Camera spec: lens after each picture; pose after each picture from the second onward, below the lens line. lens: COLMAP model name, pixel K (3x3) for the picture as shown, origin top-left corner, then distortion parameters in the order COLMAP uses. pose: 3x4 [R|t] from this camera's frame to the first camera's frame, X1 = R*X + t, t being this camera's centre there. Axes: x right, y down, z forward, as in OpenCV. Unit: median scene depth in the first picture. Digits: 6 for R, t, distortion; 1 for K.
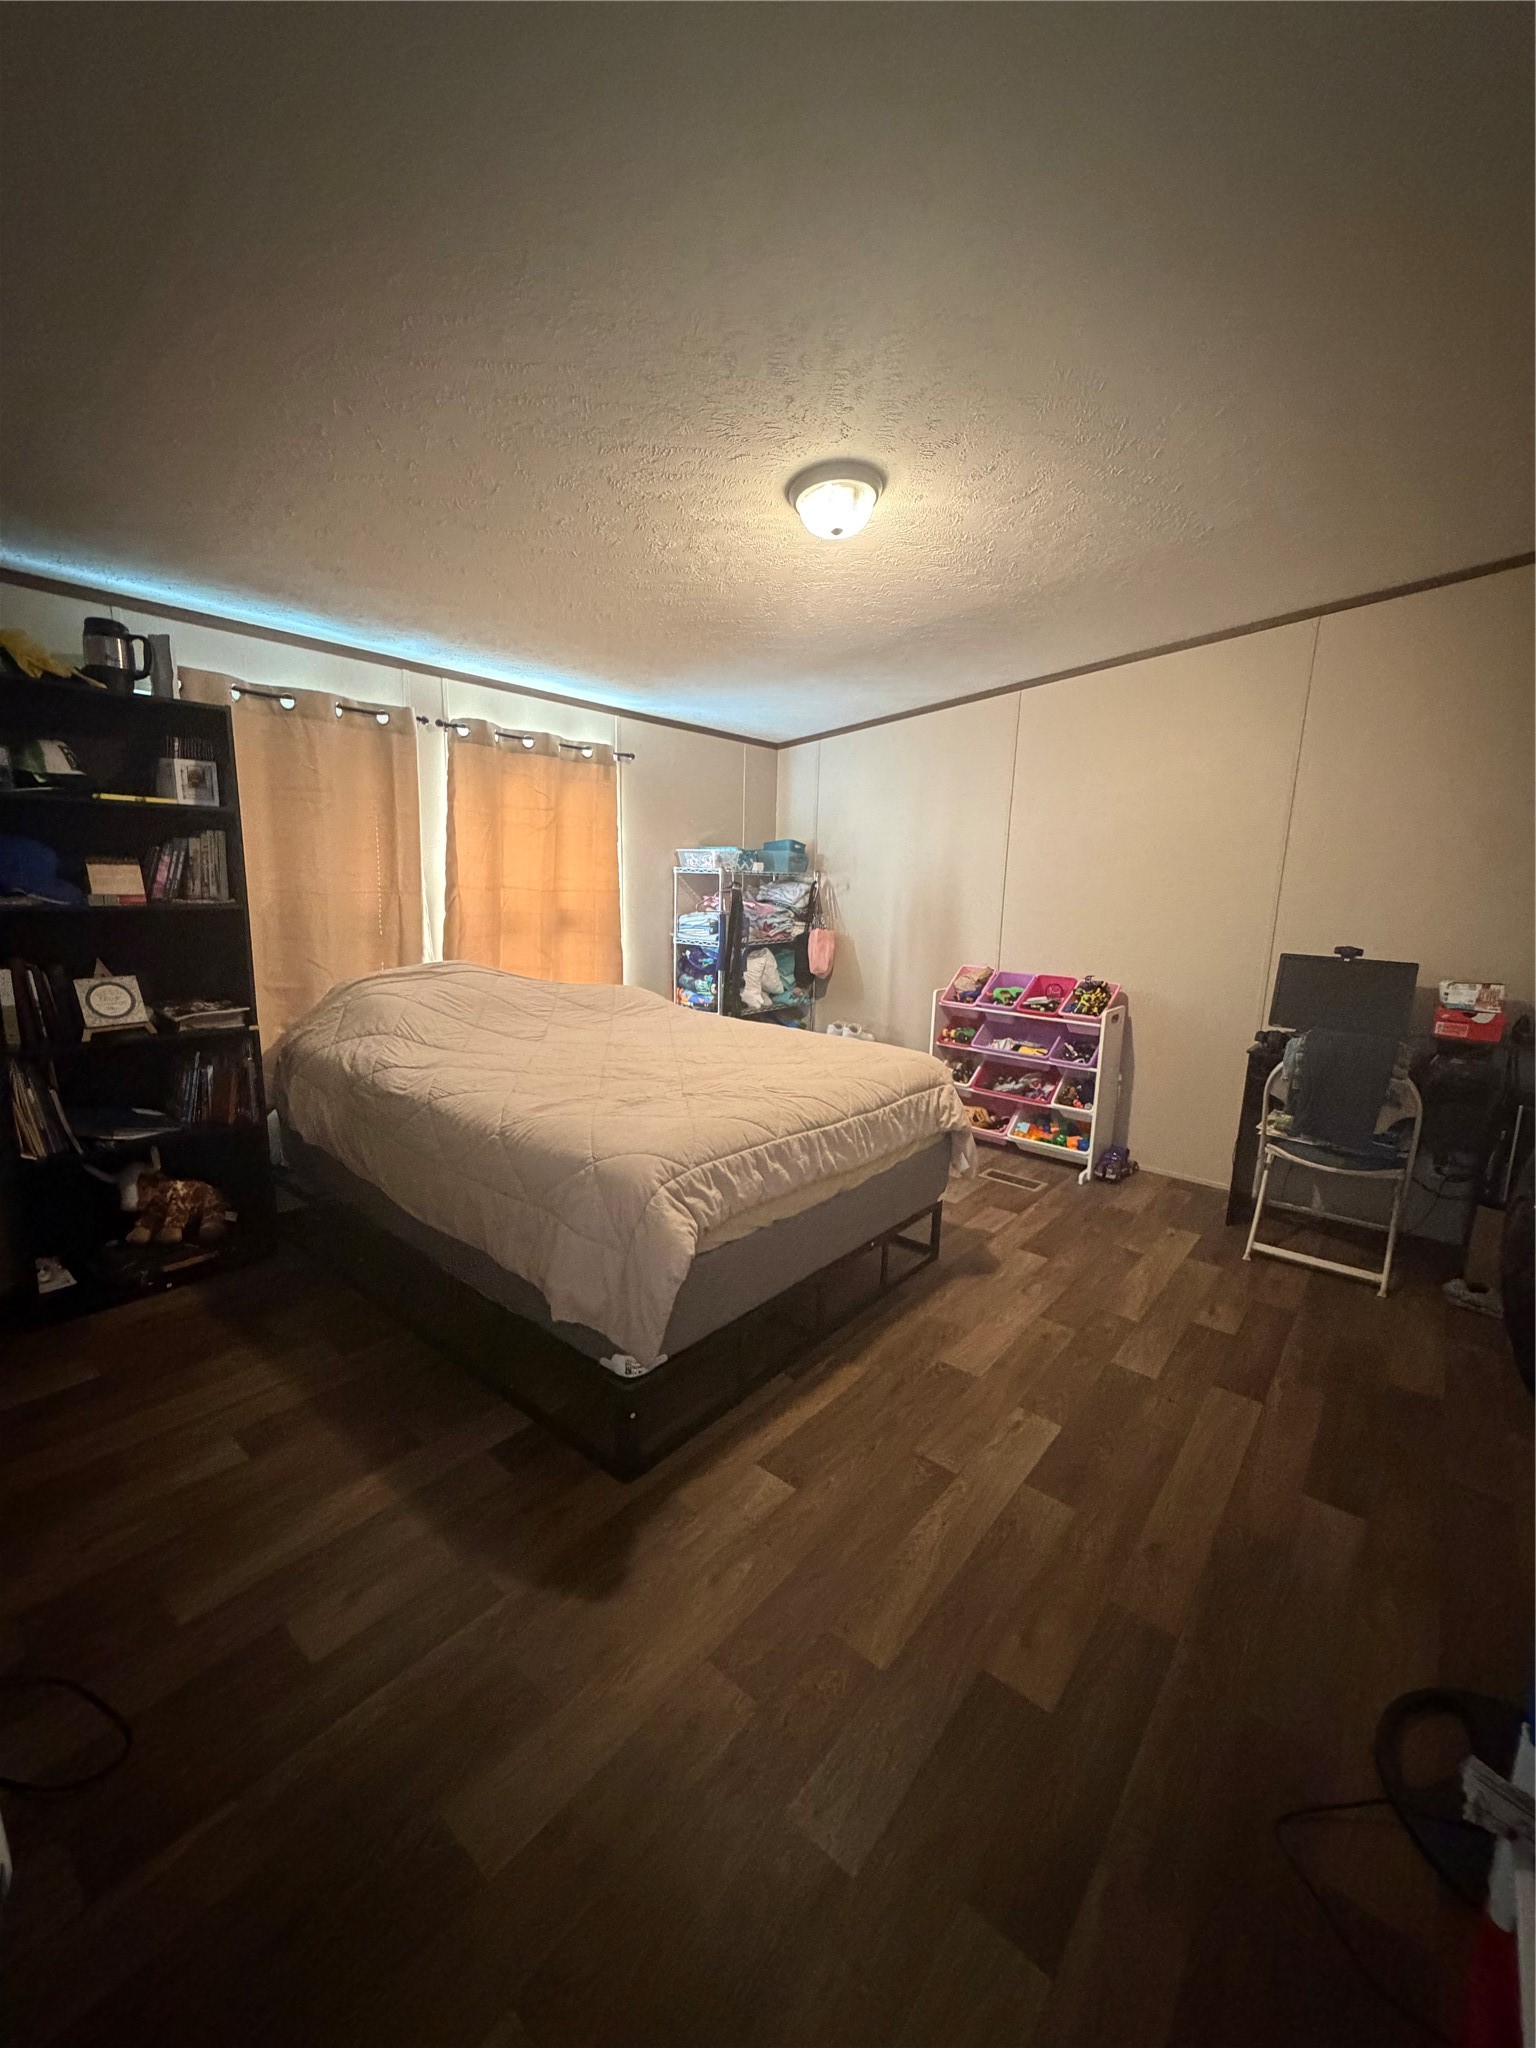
lens RADIAL K [[815.8, 0, 773.9], [0, 815.8, 980.4], [0, 0, 1]] dist [0.017907, -0.000104]
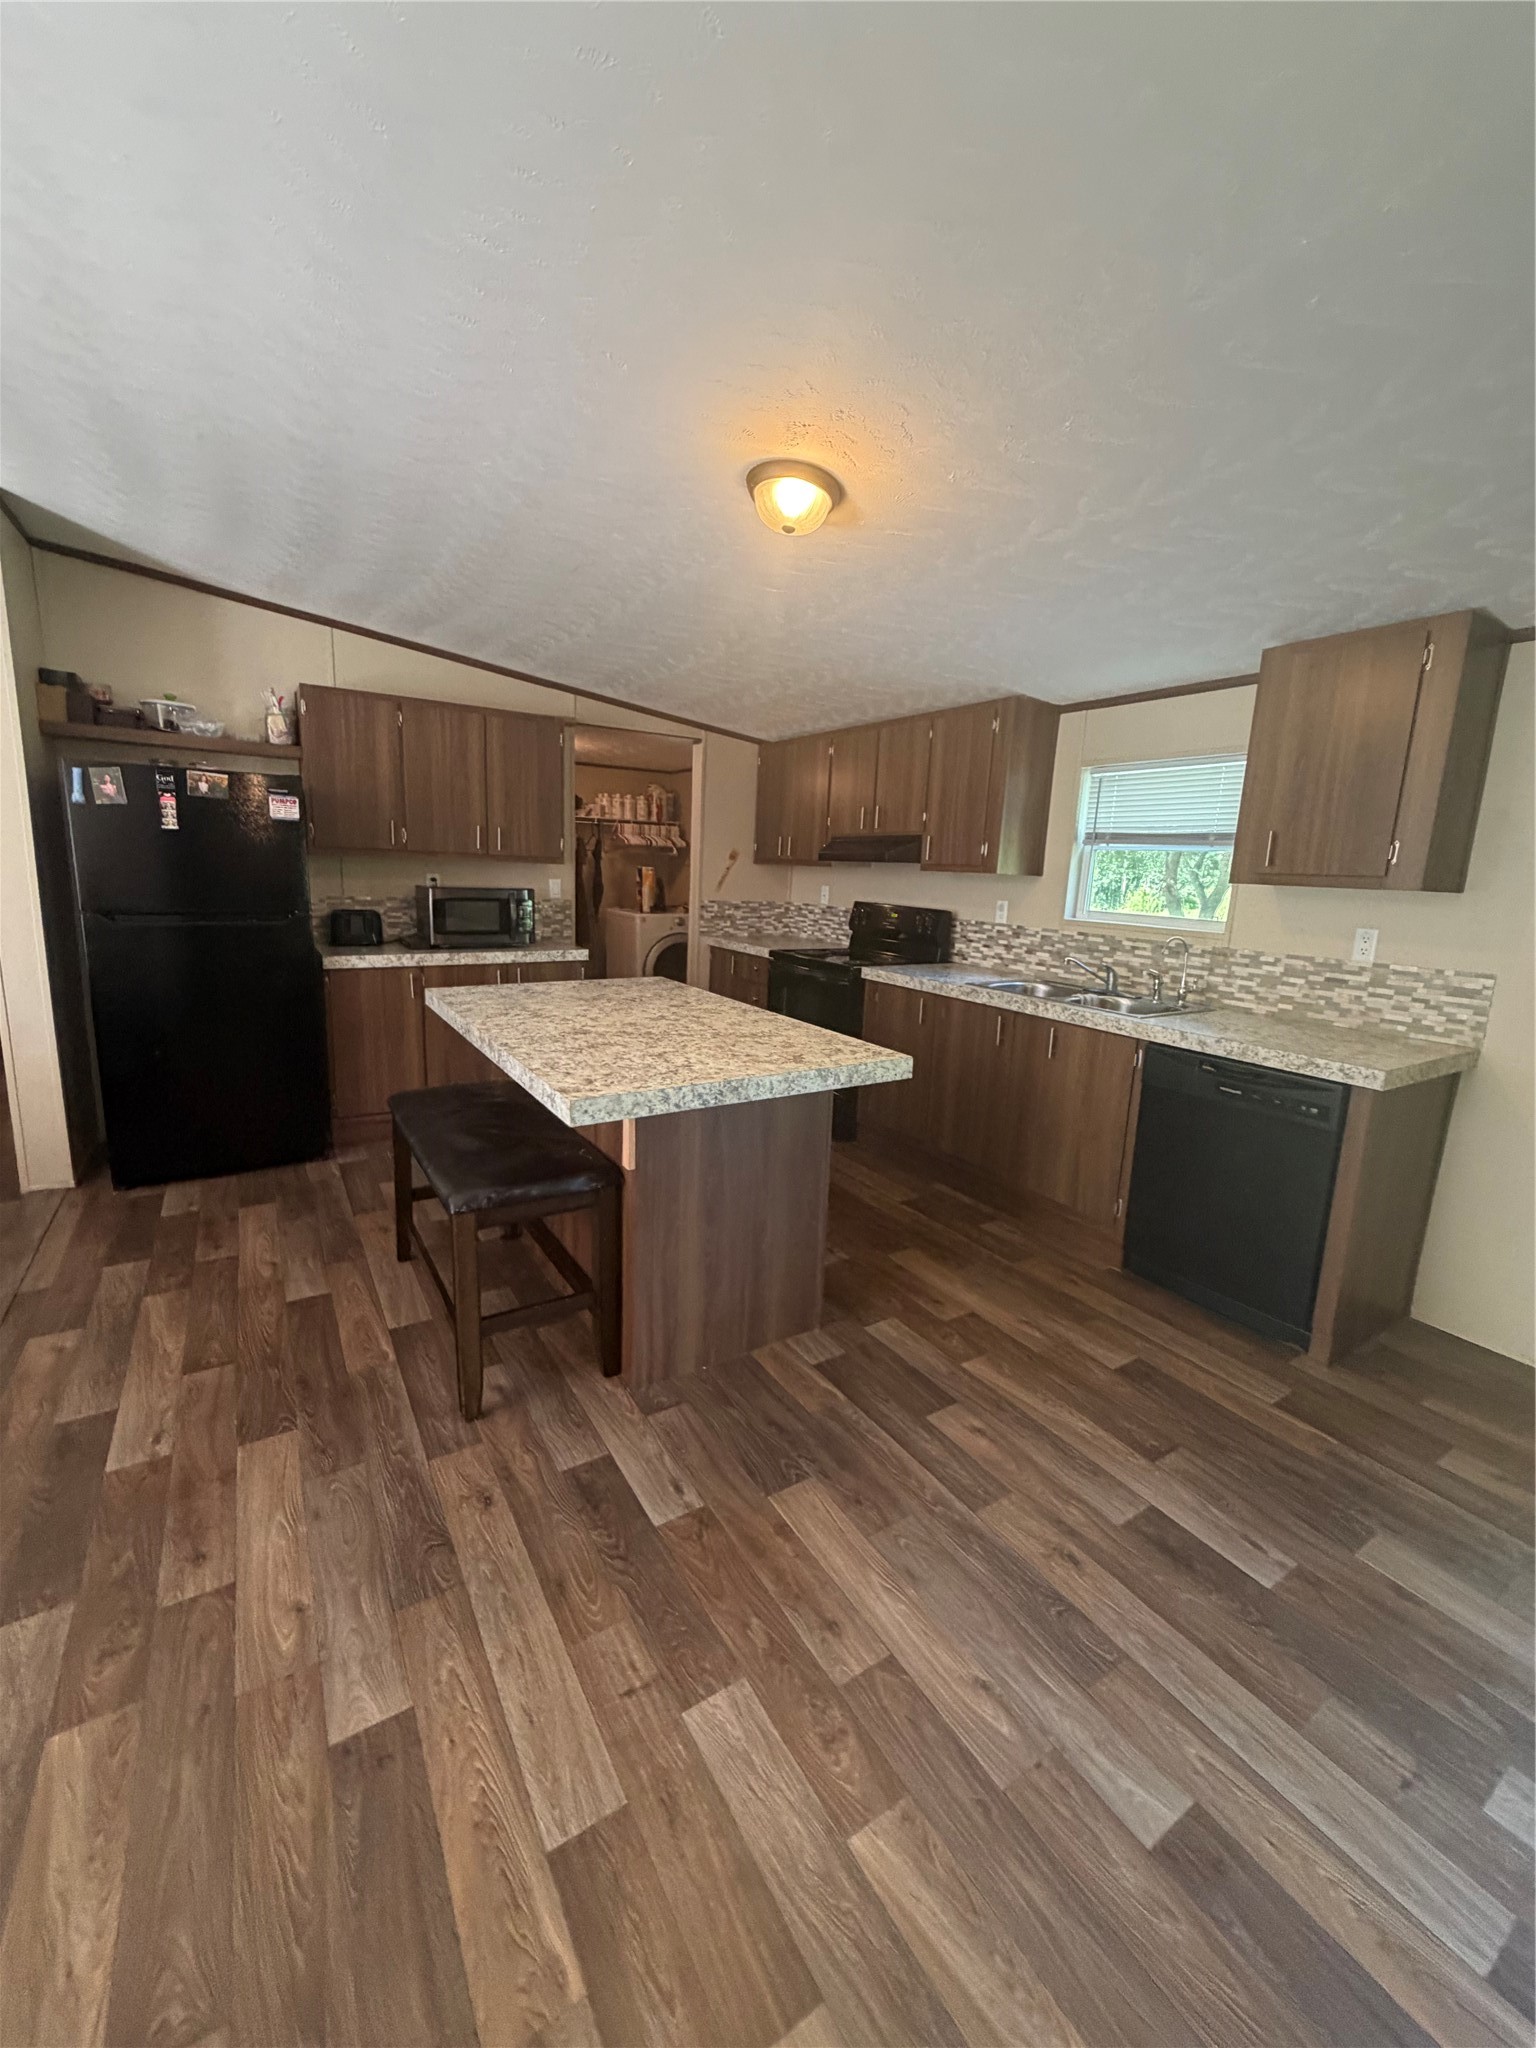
lens RADIAL K [[812.0, 0, 768.0], [0, 812.0, 1024.0], [0, 0, 1]] dist [0.001665, -0.000512]
pose [[-0.313864, 0.143693, -0.938532, 0.916493], [-0.165812, 0.964996, 0.203196, -0.119715], [0.934877, 0.219396, -0.279052, 1.109191]]
